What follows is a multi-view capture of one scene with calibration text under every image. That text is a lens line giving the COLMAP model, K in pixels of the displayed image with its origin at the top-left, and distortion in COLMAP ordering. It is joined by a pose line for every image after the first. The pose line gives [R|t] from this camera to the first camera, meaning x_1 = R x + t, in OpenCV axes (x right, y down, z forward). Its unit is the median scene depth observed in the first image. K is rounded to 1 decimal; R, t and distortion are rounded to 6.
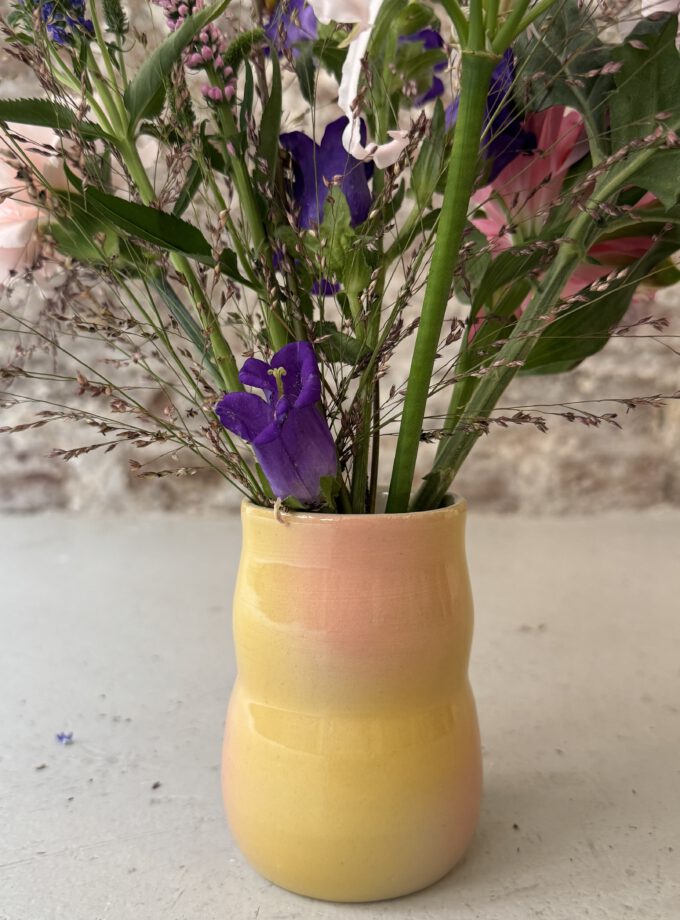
lens RADIAL K [[879.1, 0, 349.3], [0, 879.1, 468.4], [0, 0, 1]] dist [0.023473, 0.000000]
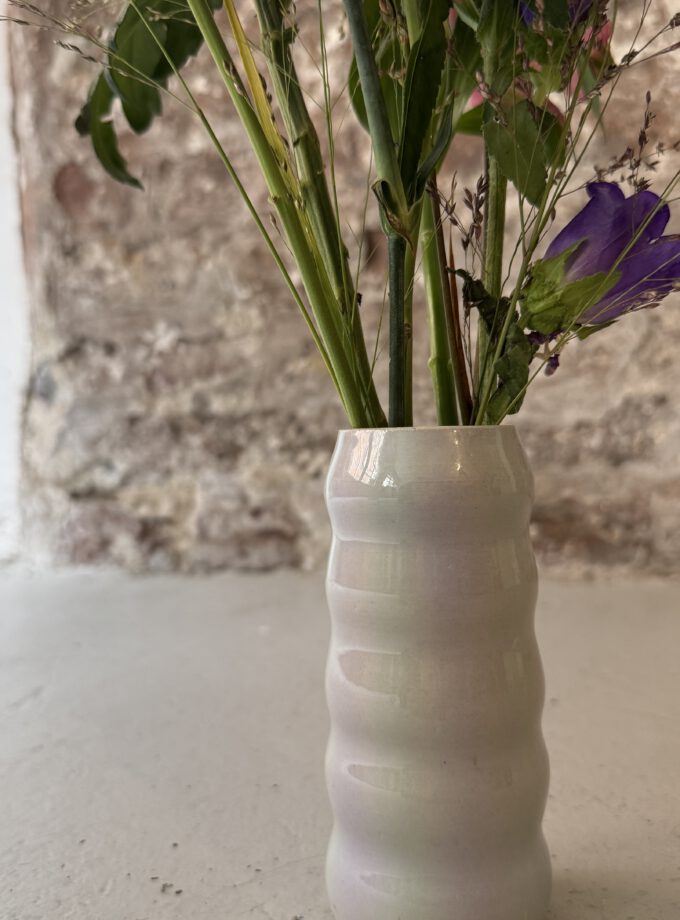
lens RADIAL K [[879.1, 0, 346.8], [0, 879.1, 461.0], [0, 0, 1]] dist [0.023473, 0.000000]
pose [[0.927878, -0.033526, -0.371375, 0.220411], [0.013083, 0.998264, -0.057431, -0.039733], [0.372655, 0.048430, 0.926705, 0.459018]]
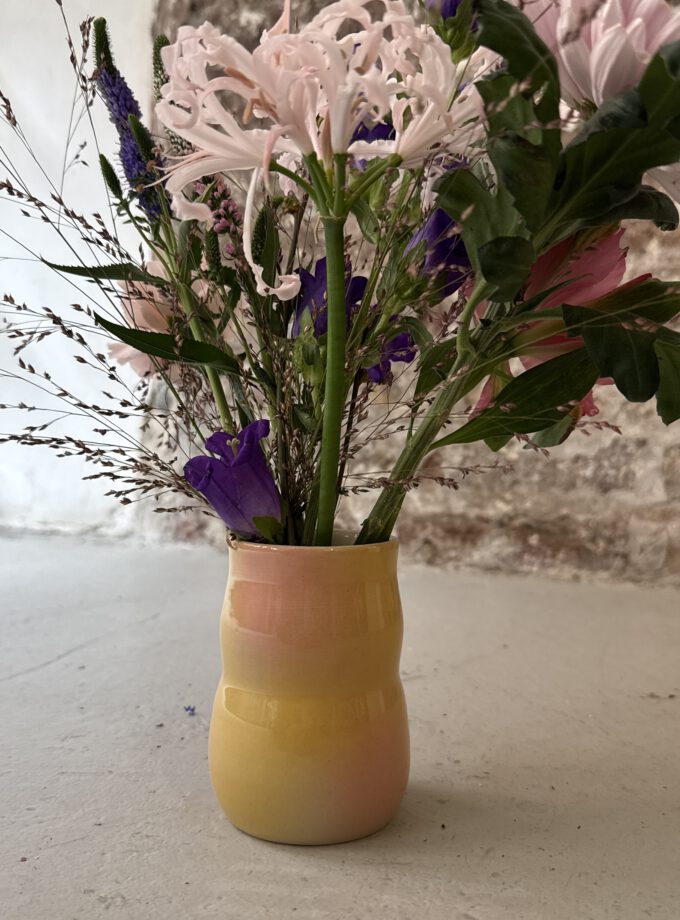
lens RADIAL K [[879.1, 0, 343.7], [0, 879.1, 468.6], [0, 0, 1]] dist [0.023473, 0.000000]
pose [[0.888617, 0.021624, -0.458141, 0.615045], [-0.057479, 0.996263, -0.064464, 0.012876], [0.455035, 0.083618, 0.886539, -0.149673]]
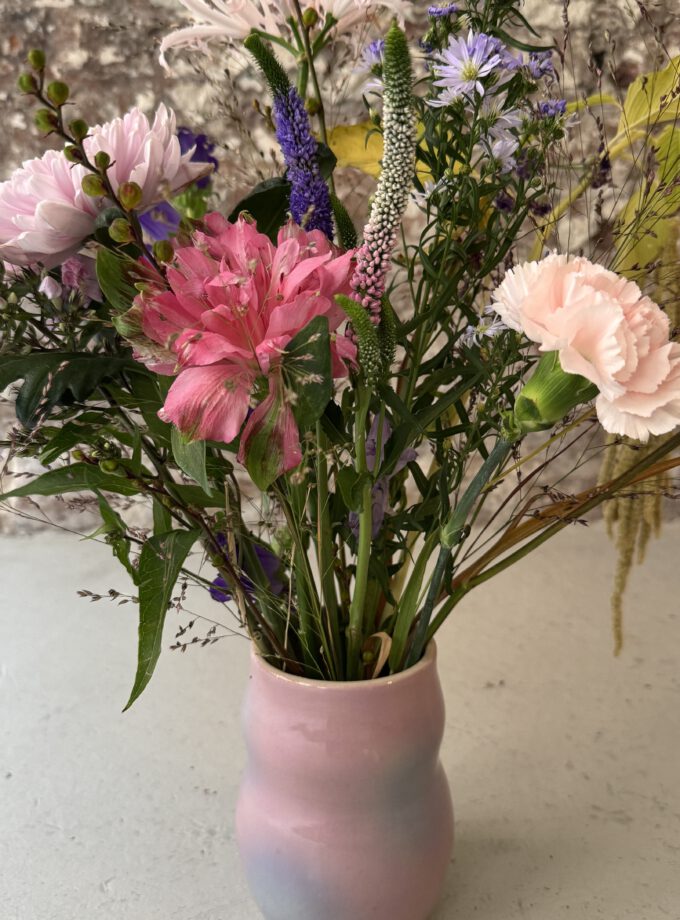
lens RADIAL K [[879.1, 0, 349.6], [0, 879.1, 445.4], [0, 0, 1]] dist [0.023473, 0.000000]
pose [[0.999748, -0.001637, 0.022397, -0.077518], [-0.000972, 0.993250, 0.115988, -0.601332], [-0.022436, -0.115980, 0.992998, -0.518864]]
